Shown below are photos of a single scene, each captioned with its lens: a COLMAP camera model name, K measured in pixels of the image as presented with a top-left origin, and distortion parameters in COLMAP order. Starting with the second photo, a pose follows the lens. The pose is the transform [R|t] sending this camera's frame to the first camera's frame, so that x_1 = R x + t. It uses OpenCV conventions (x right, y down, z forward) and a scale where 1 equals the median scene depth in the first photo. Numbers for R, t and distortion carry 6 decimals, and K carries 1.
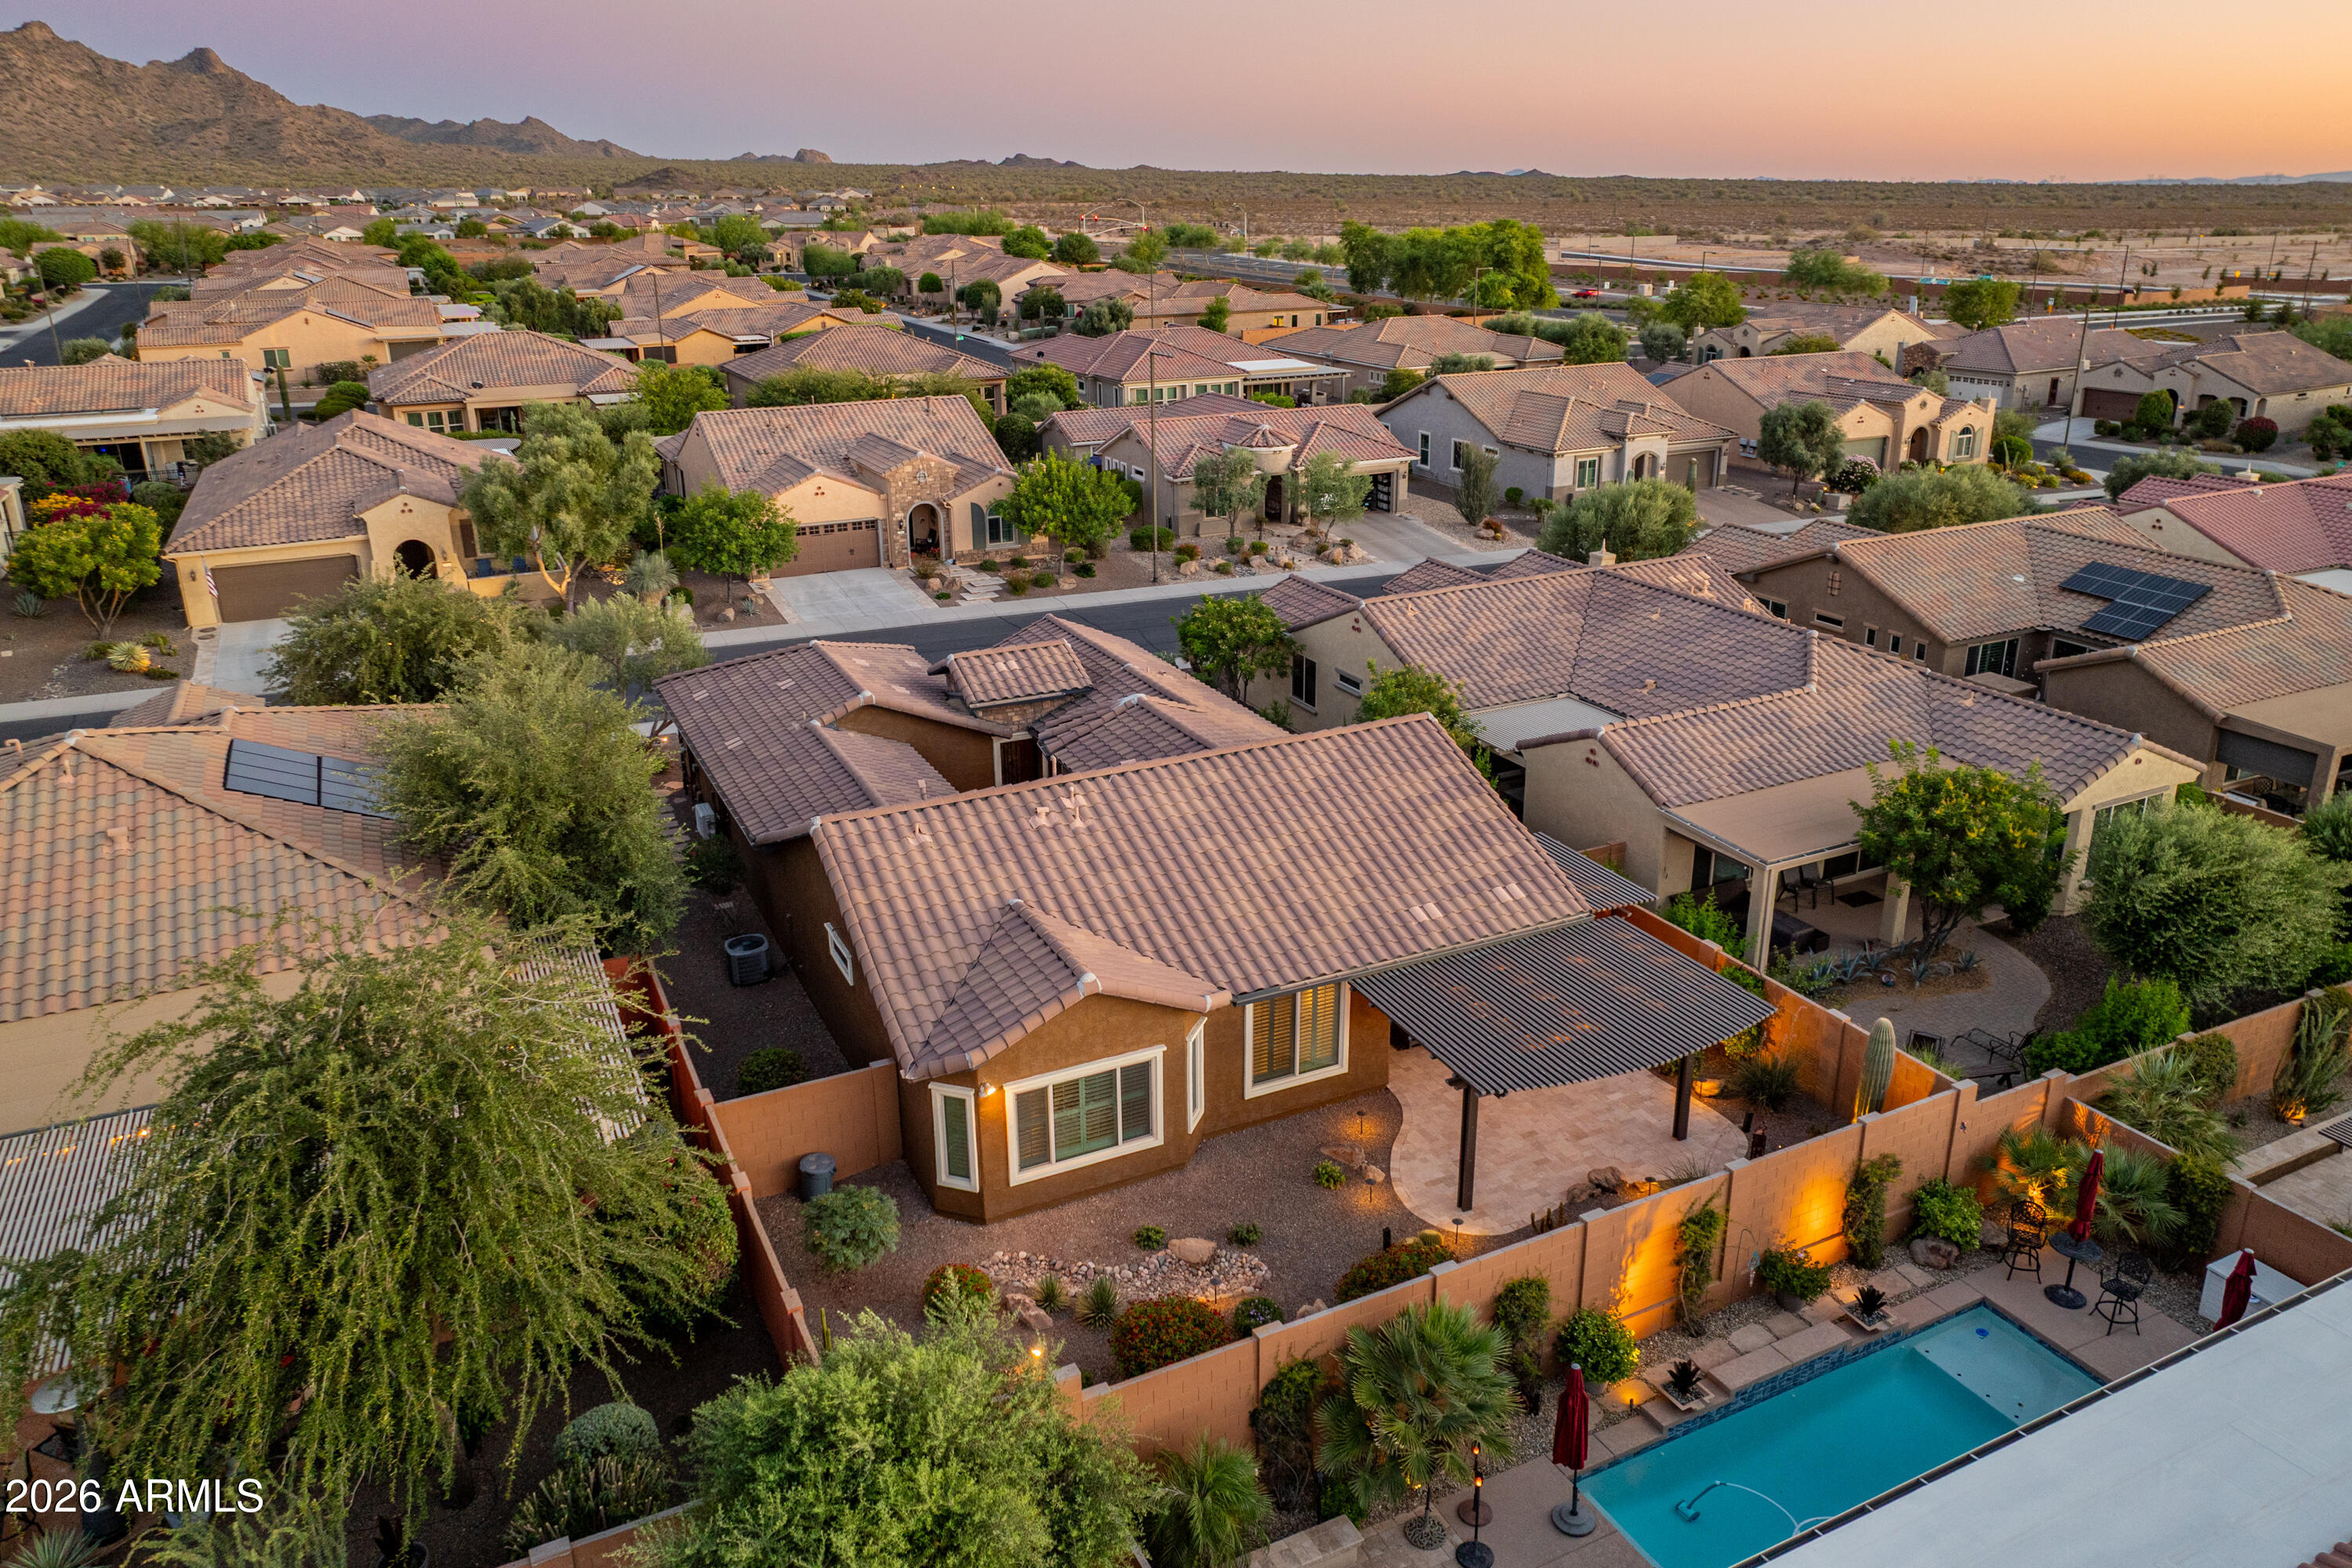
lens RADIAL K [[1646.3, 0, 1196.7], [0, 1646.3, 742.1], [0, 0, 1]] dist [-0.012842, 0.012184]
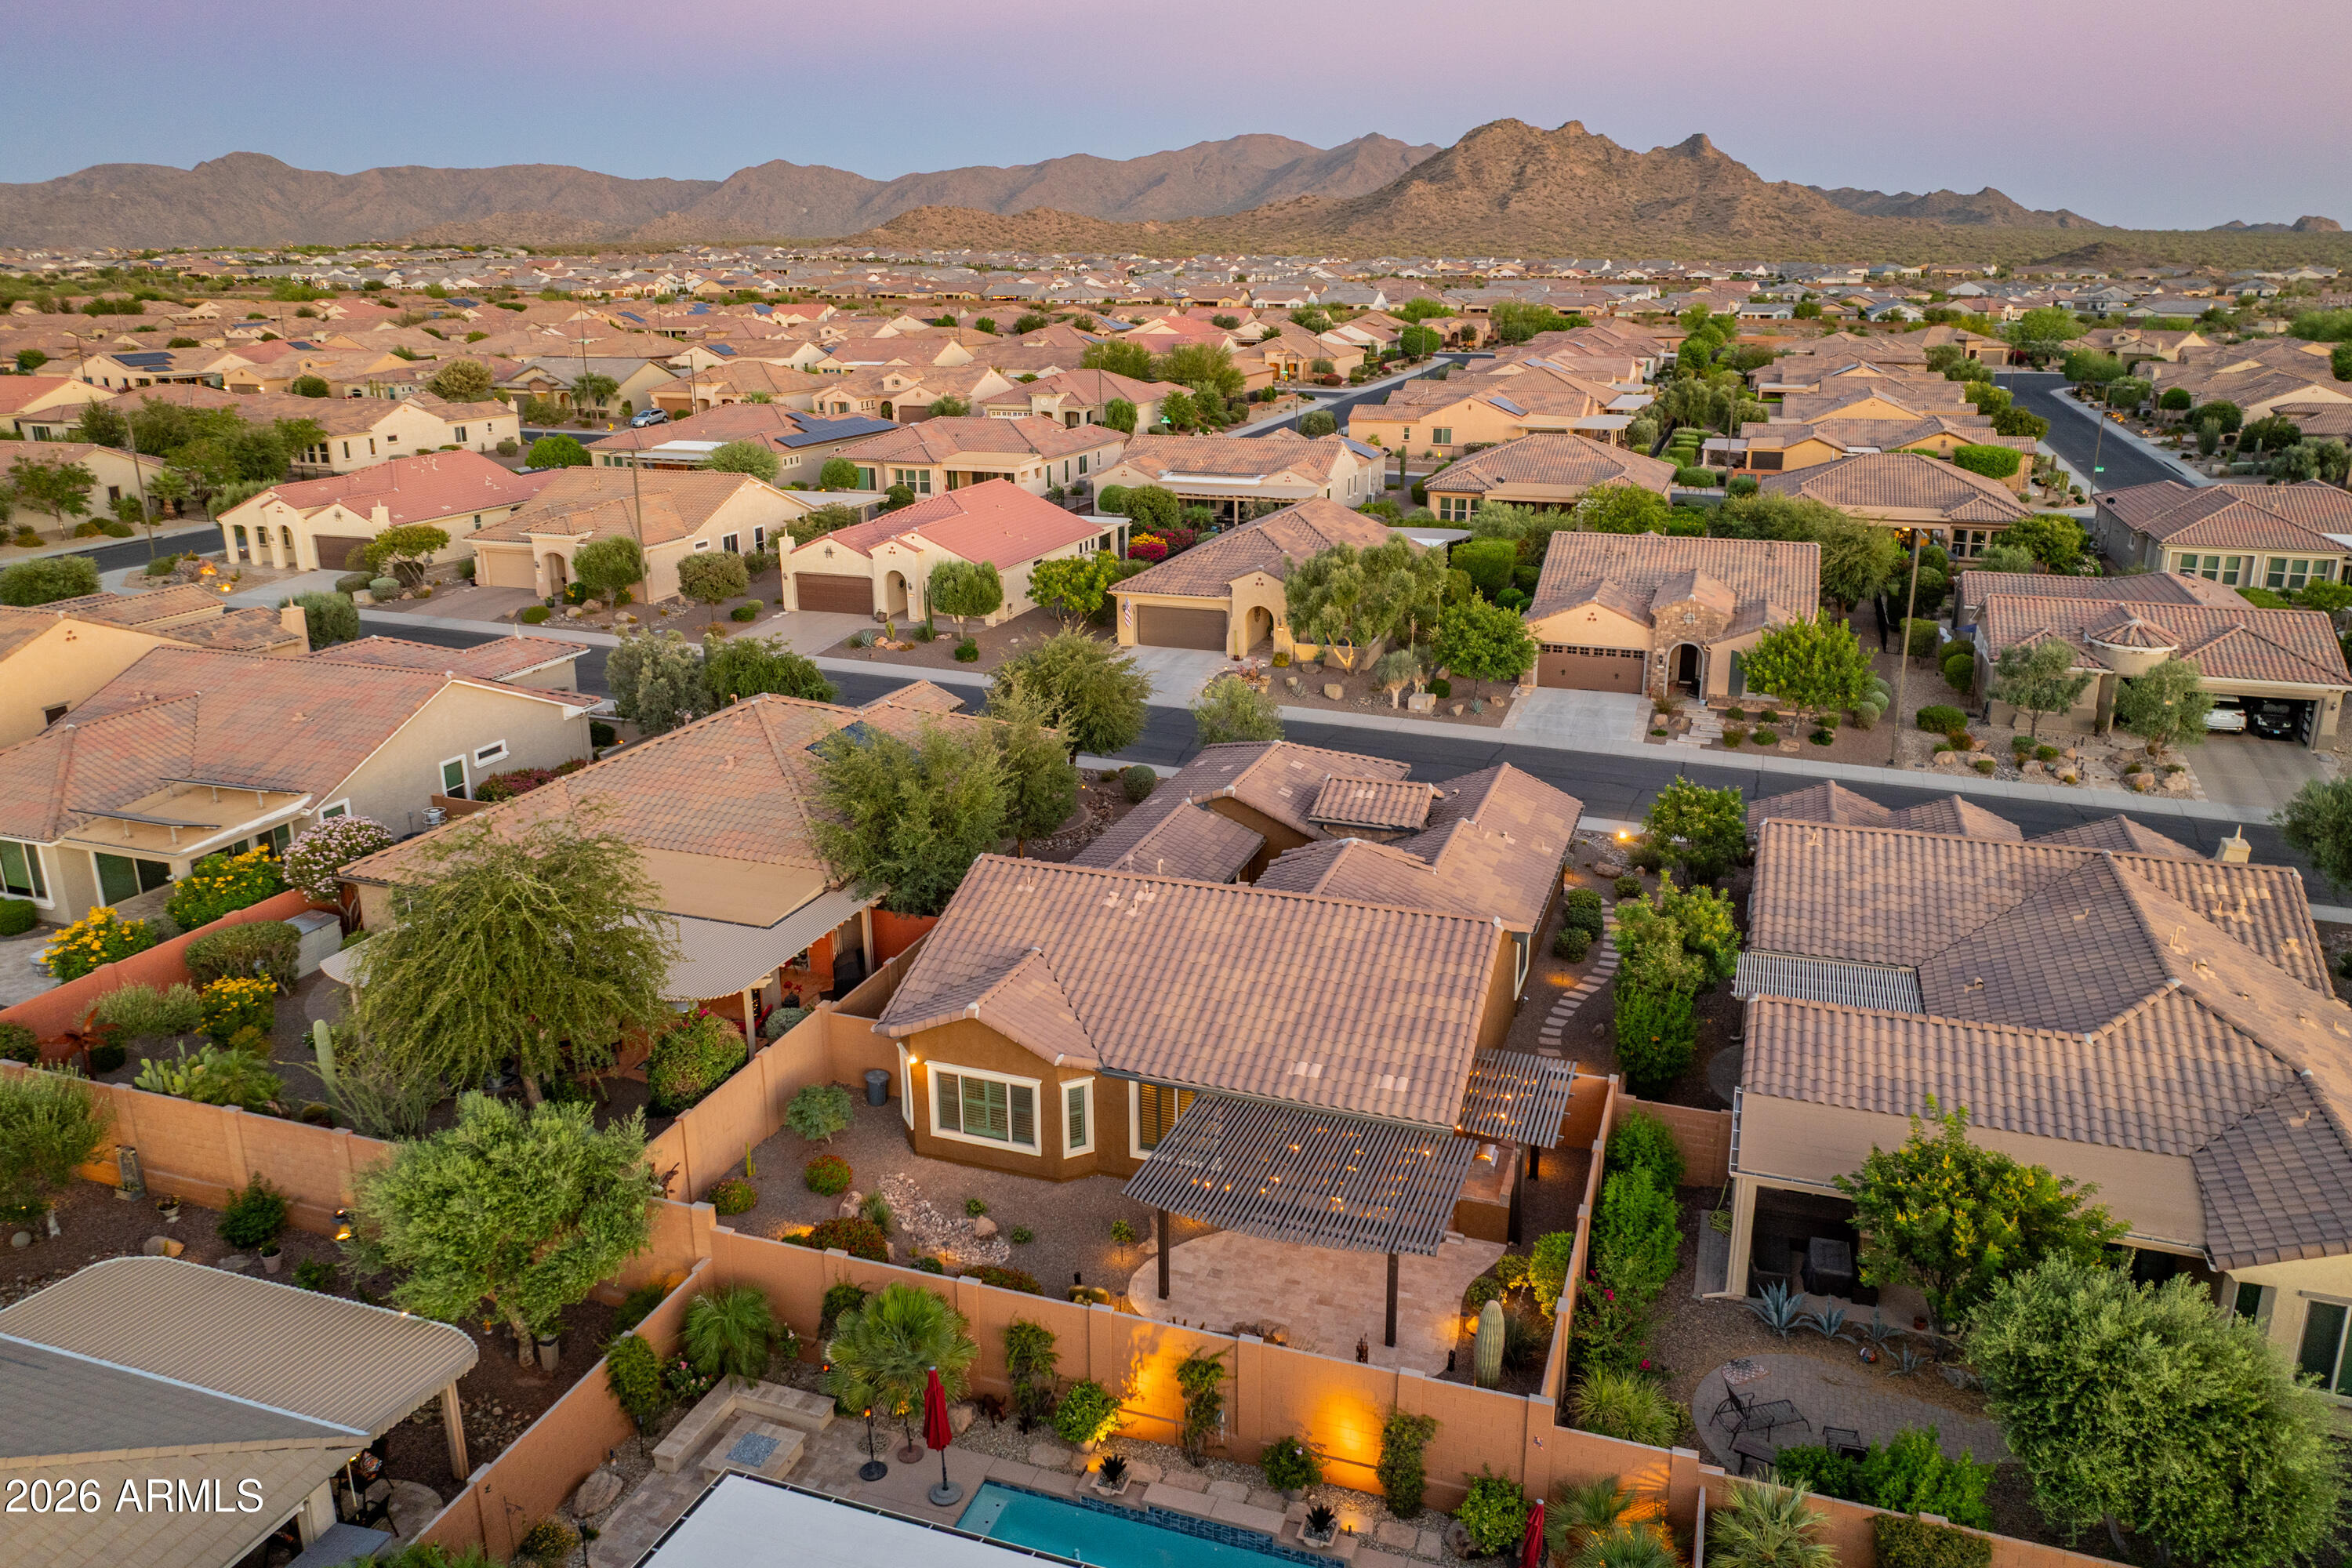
lens RADIAL K [[1646.3, 0, 1184.1], [0, 1646.3, 733.5], [0, 0, 1]] dist [-0.012842, 0.012184]
pose [[0.694372, 0.203512, -0.690240, 0.398658], [-0.233011, 0.971088, 0.051912, -0.079585], [0.680848, 0.124787, 0.721716, 0.037322]]
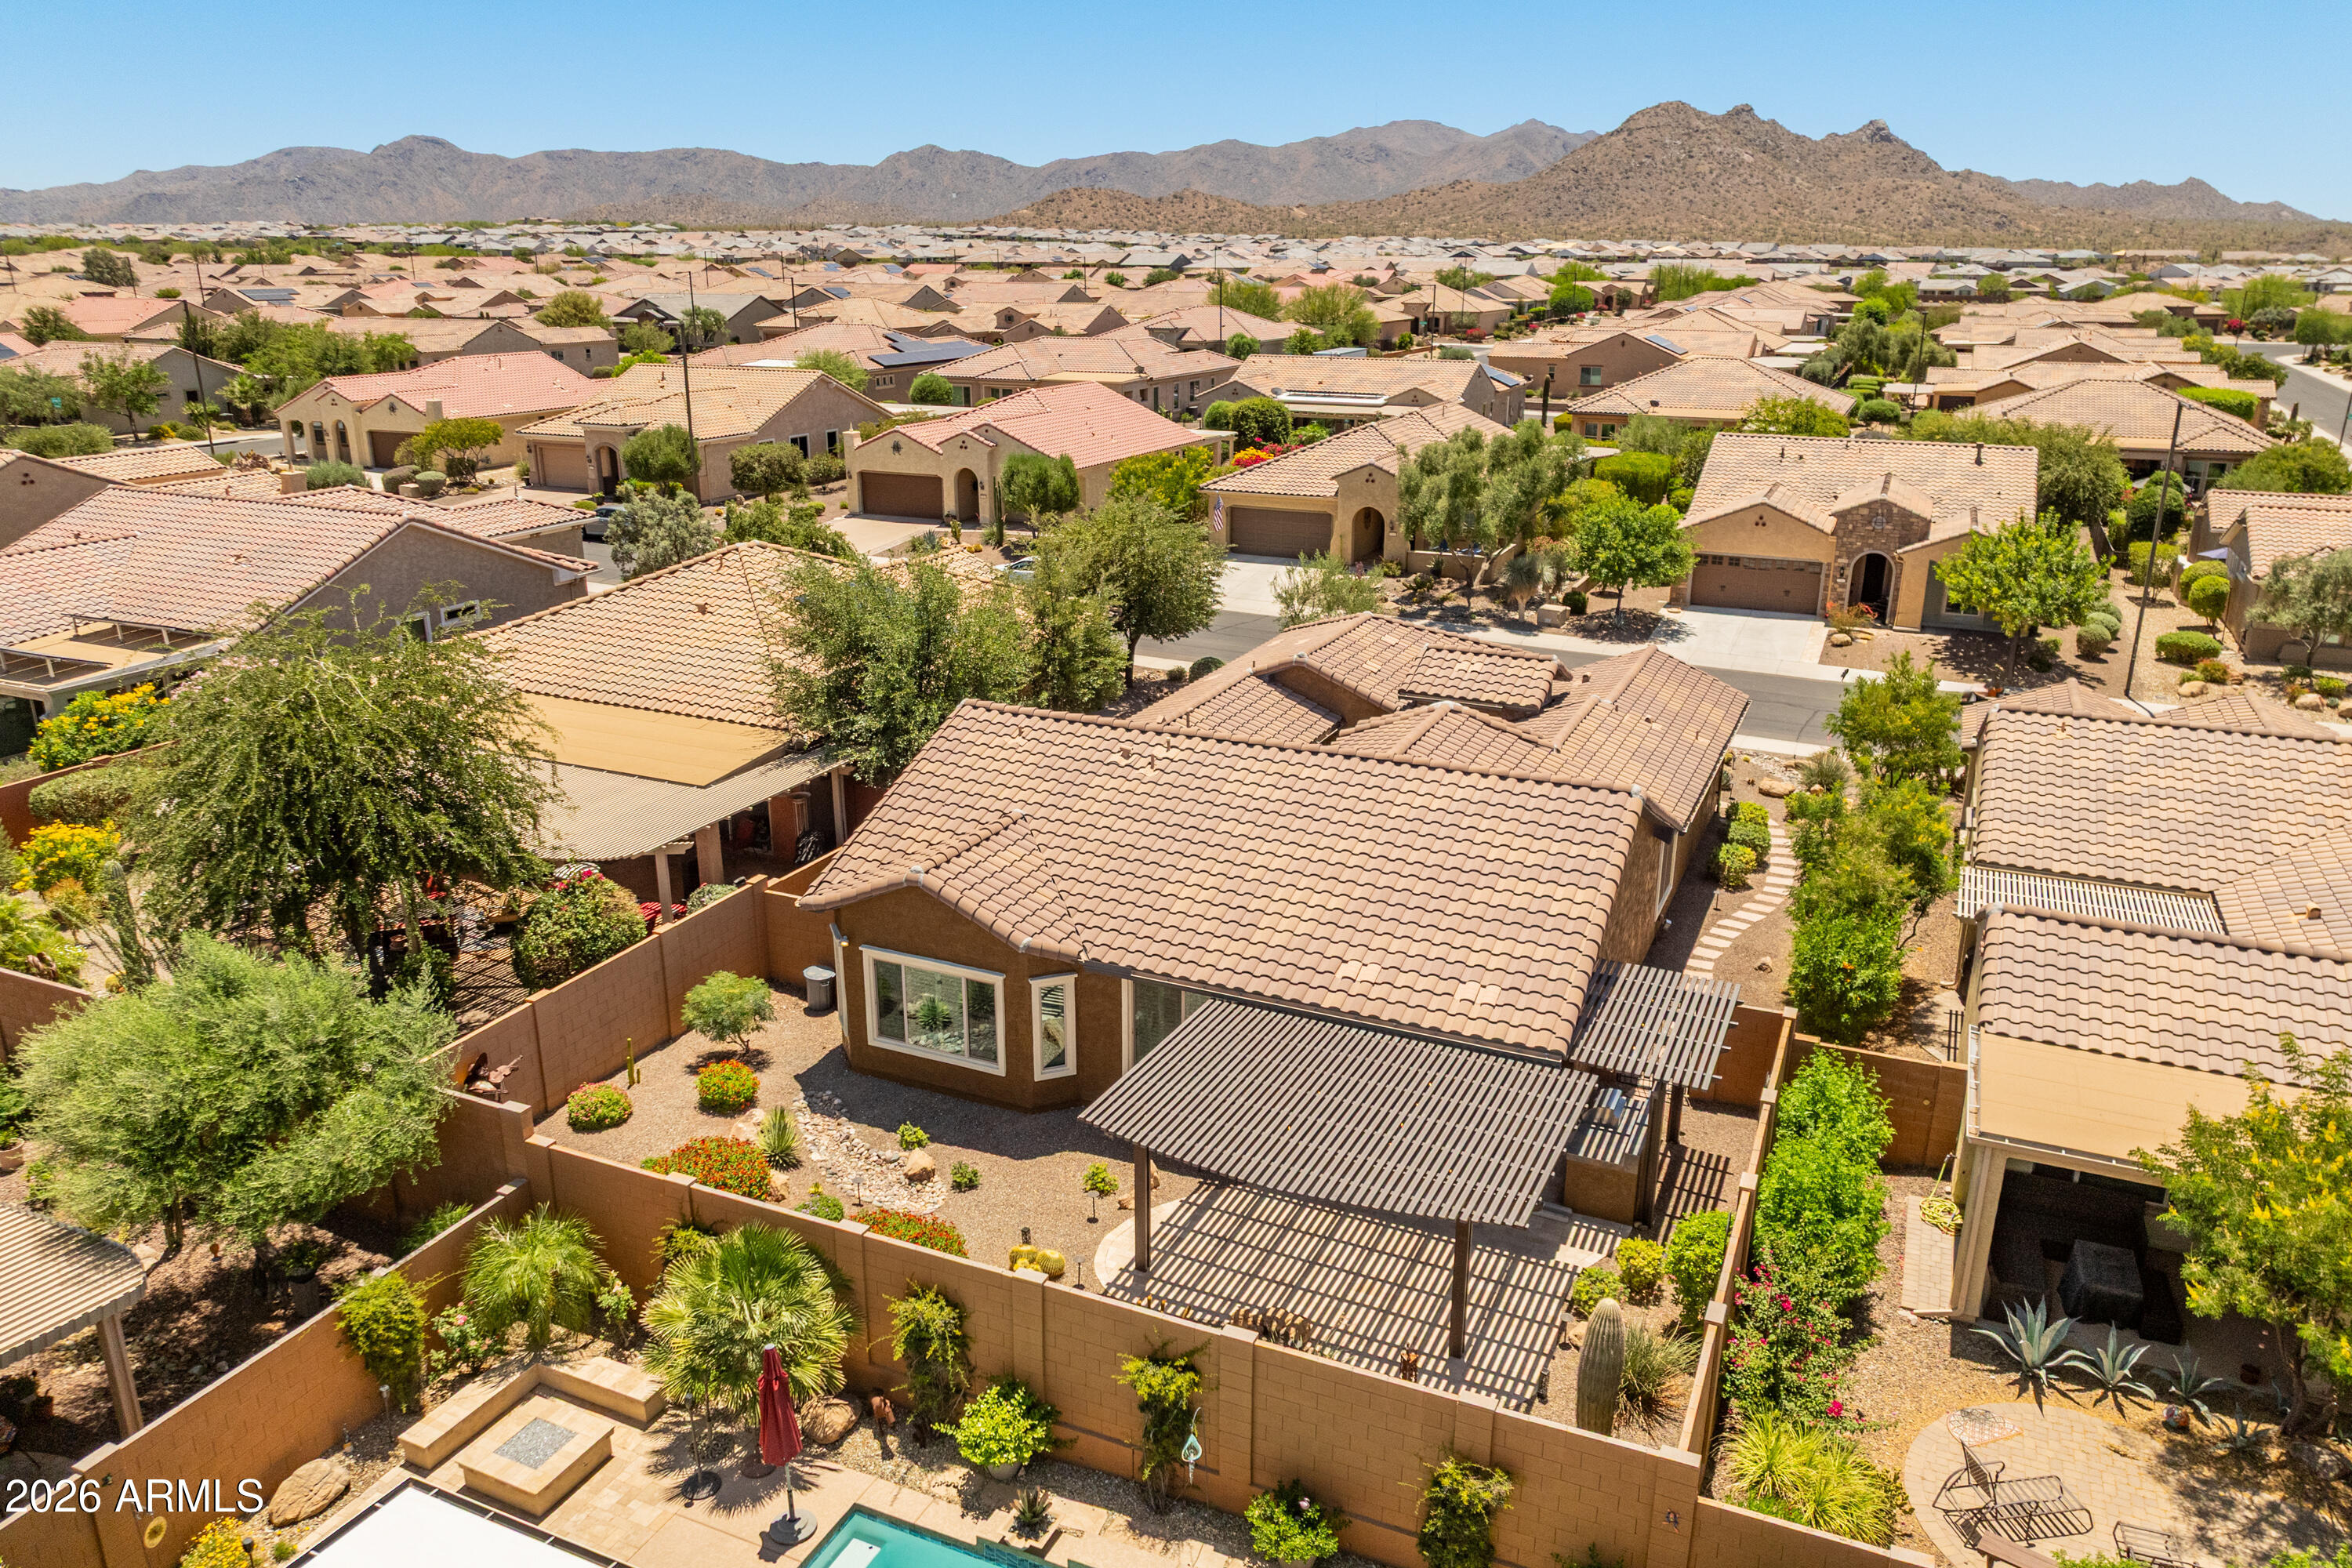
lens RADIAL K [[1646.3, 0, 1176.9], [0, 1646.3, 785.2], [0, 0, 1]] dist [-0.012842, 0.012184]
pose [[0.626877, 0.250838, -0.737635, 0.324048], [-0.259727, 0.959881, 0.105686, -0.024690], [0.734552, 0.125332, 0.666877, 0.174077]]
